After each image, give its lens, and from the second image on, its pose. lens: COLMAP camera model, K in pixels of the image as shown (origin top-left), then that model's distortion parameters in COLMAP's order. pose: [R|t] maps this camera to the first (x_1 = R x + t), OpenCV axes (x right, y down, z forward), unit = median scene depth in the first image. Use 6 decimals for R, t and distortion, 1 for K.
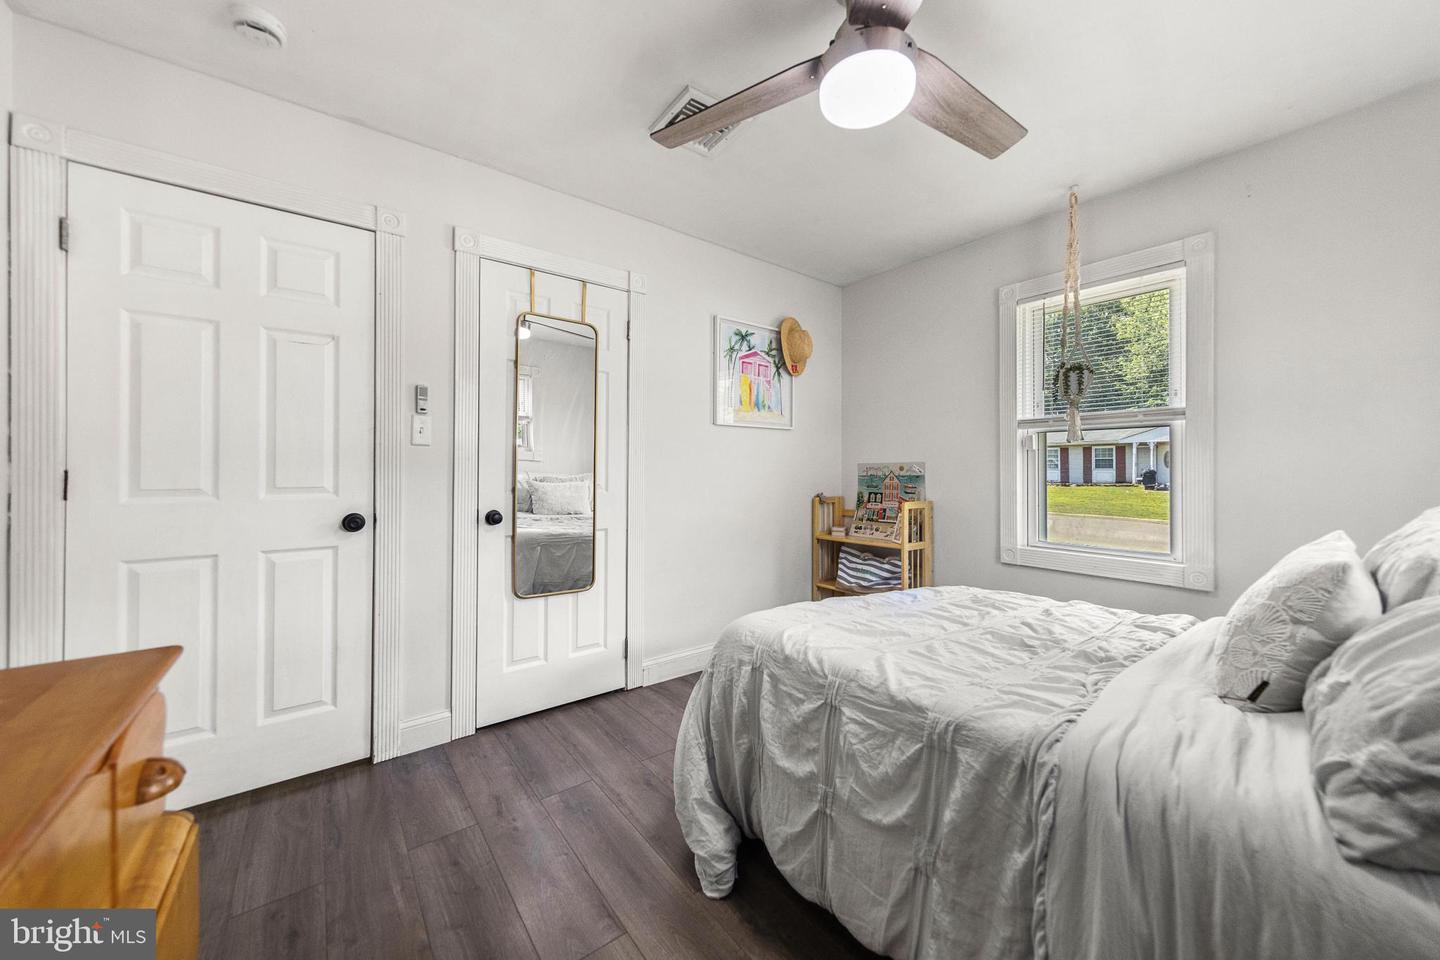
lens RADIAL K [[543.4, 0, 721.4], [0, 543.4, 469.7], [0, 0, 1]] dist [0.009235, -0.001497]
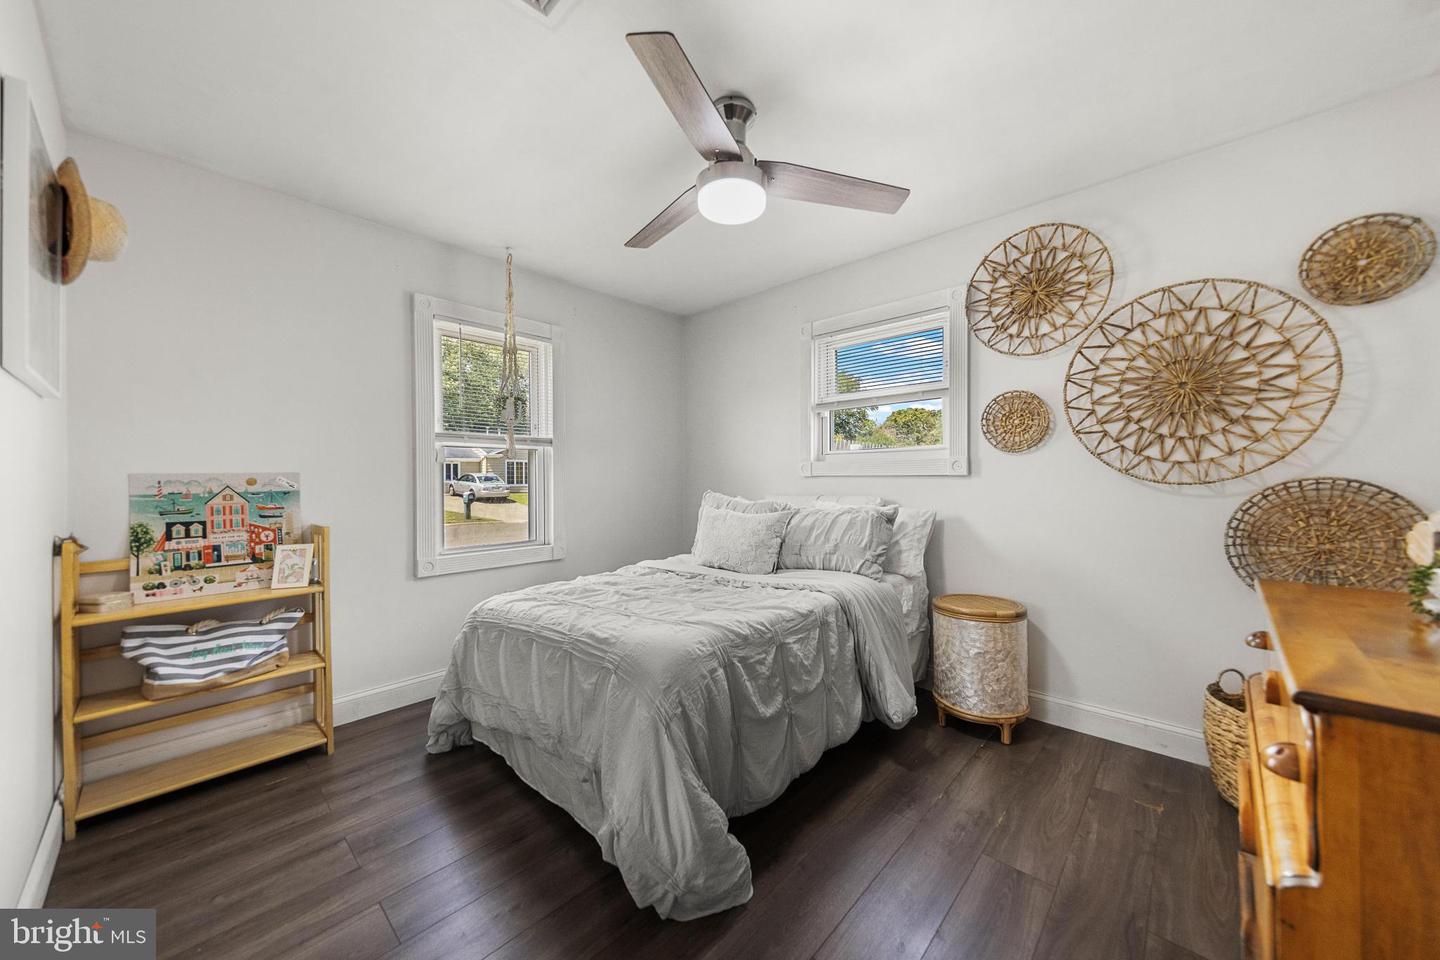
lens RADIAL K [[543.4, 0, 719.2], [0, 543.4, 478.7], [0, 0, 1]] dist [0.009235, -0.001497]
pose [[-0.208617, -0.002620, 0.977994, -0.457573], [0.007014, 0.999967, 0.004176, -0.004730], [-0.977972, 0.007731, -0.208592, 0.571563]]
